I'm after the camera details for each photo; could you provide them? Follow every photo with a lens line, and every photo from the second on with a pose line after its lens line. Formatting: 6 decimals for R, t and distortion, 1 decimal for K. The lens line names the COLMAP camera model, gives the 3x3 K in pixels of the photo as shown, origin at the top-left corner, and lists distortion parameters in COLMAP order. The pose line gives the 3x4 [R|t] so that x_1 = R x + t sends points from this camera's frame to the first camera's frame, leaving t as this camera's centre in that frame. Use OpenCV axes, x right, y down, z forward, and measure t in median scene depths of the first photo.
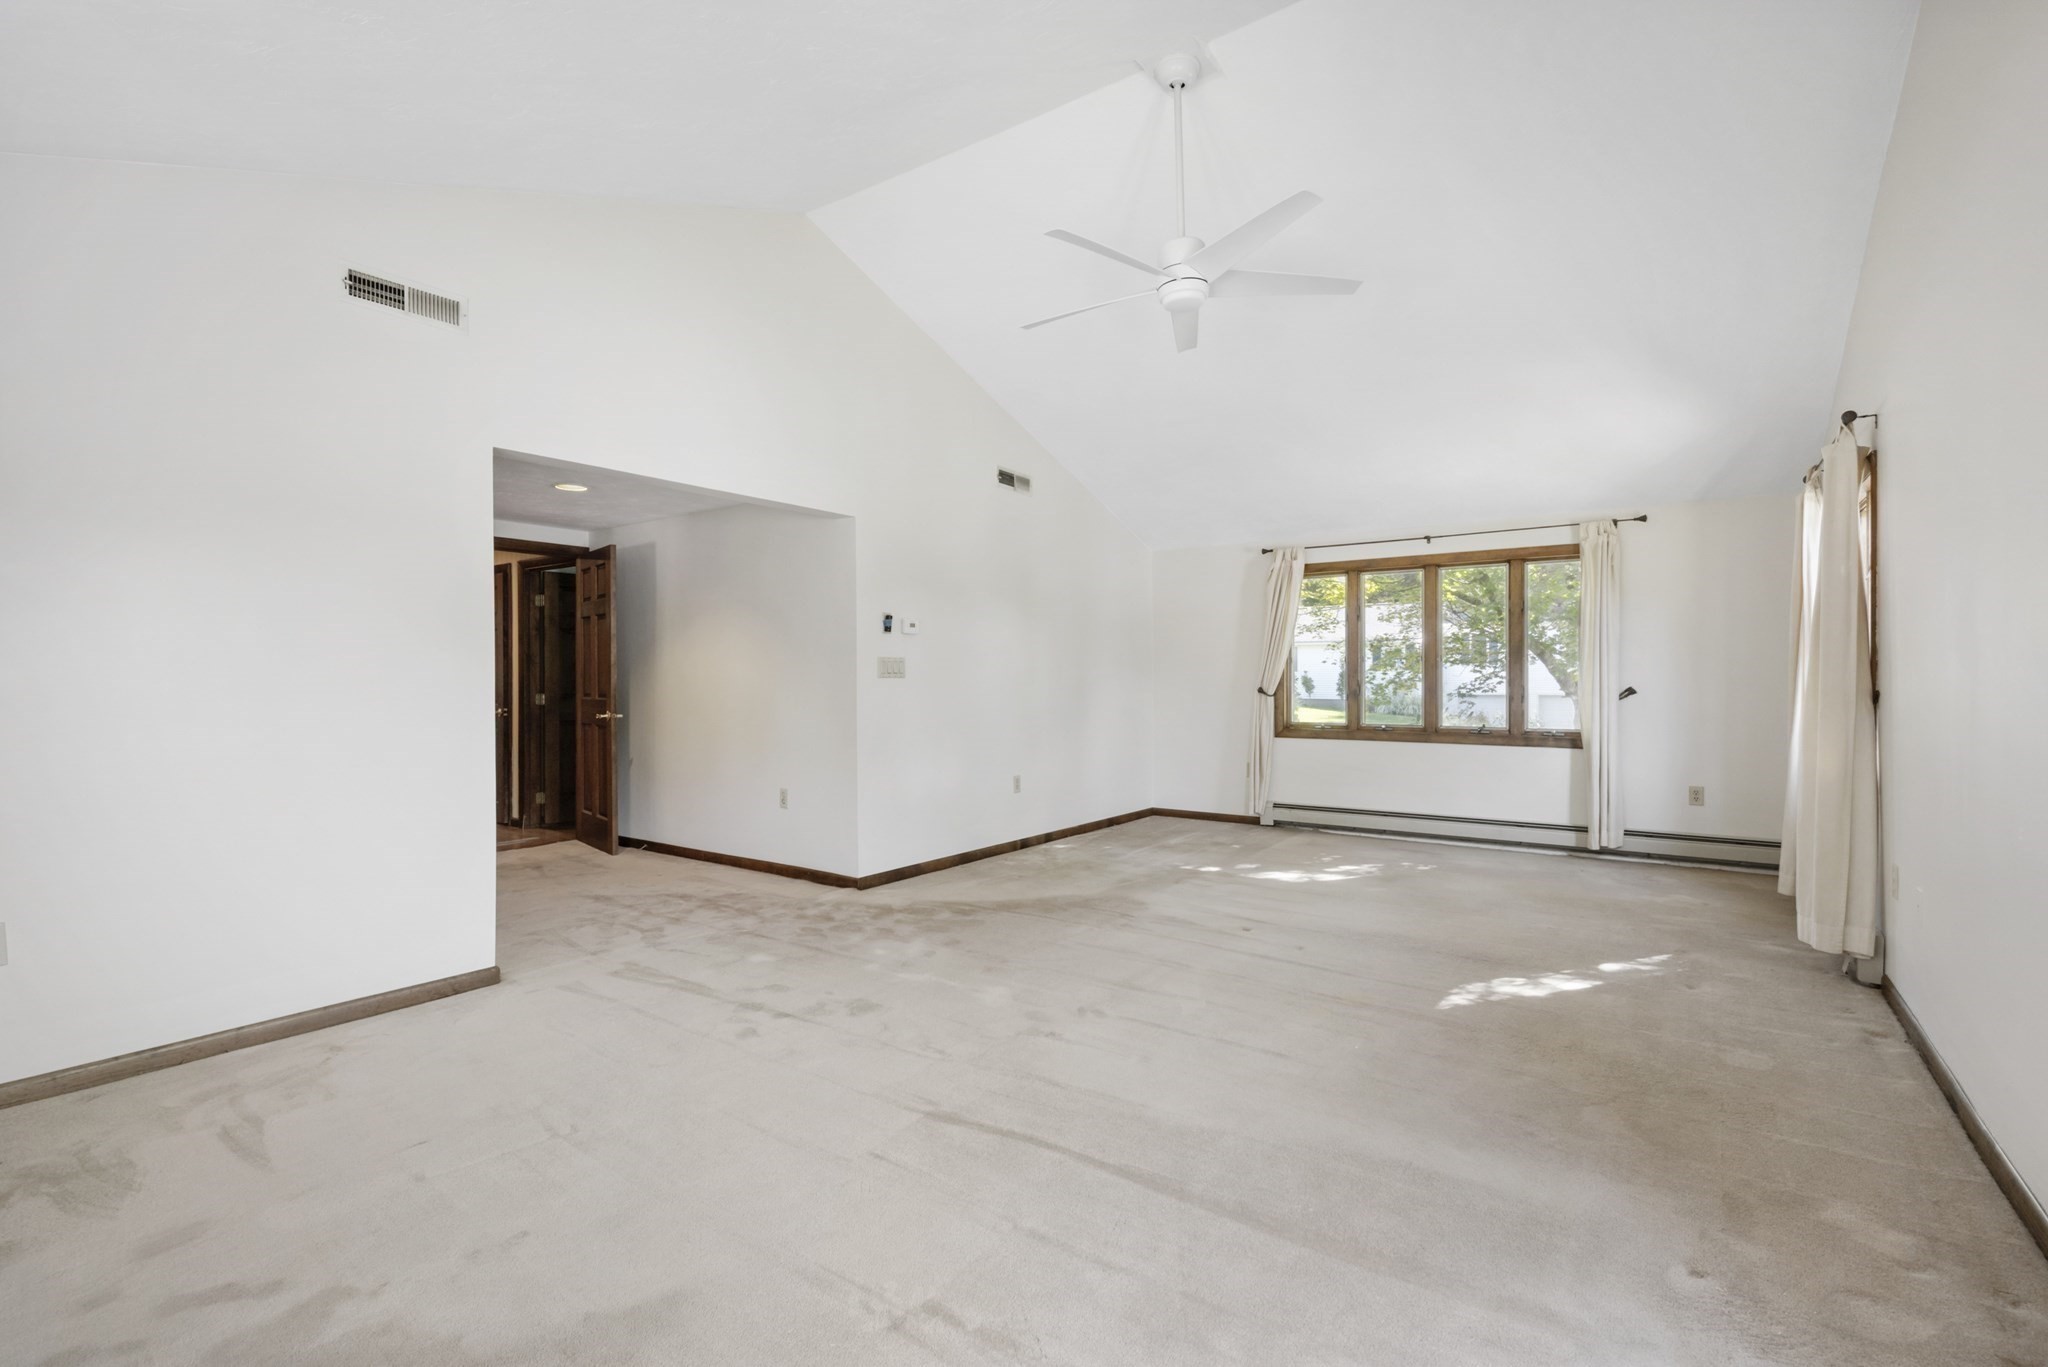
lens RADIAL K [[916.3, 0, 1014.3], [0, 916.3, 677.6], [0, 0, 1]] dist [-0.003463, 0.000212]
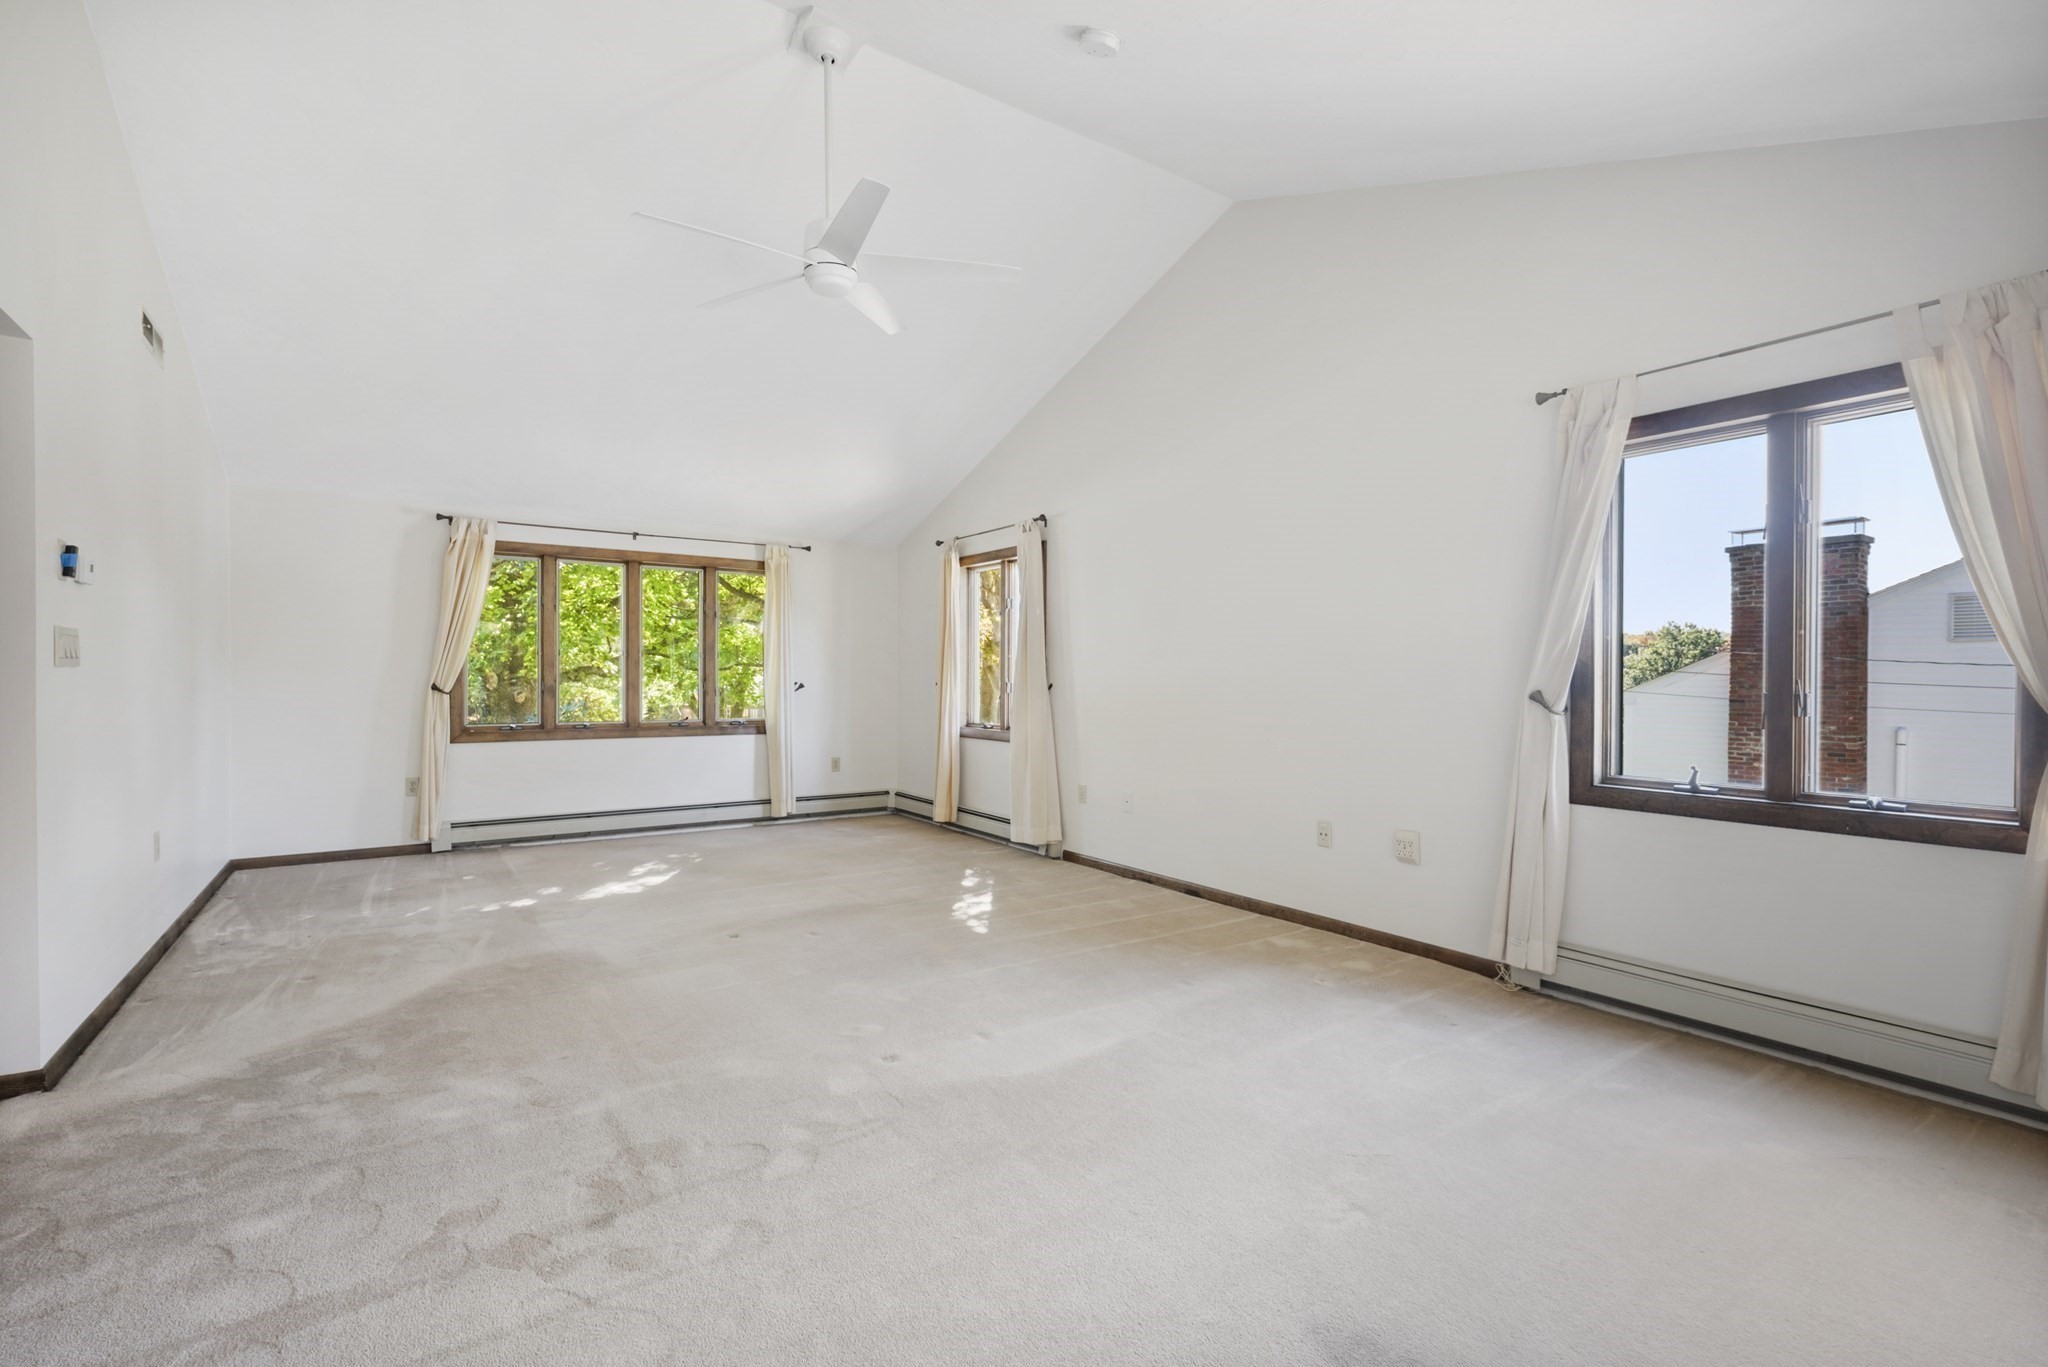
lens RADIAL K [[916.3, 0, 1033.6], [0, 916.3, 680.4], [0, 0, 1]] dist [-0.003463, 0.000212]
pose [[0.330159, -0.000390, 0.943925, -0.381035], [-0.006881, 0.999972, 0.002820, 0.002252], [-0.943900, -0.007426, 0.330148, 0.273945]]
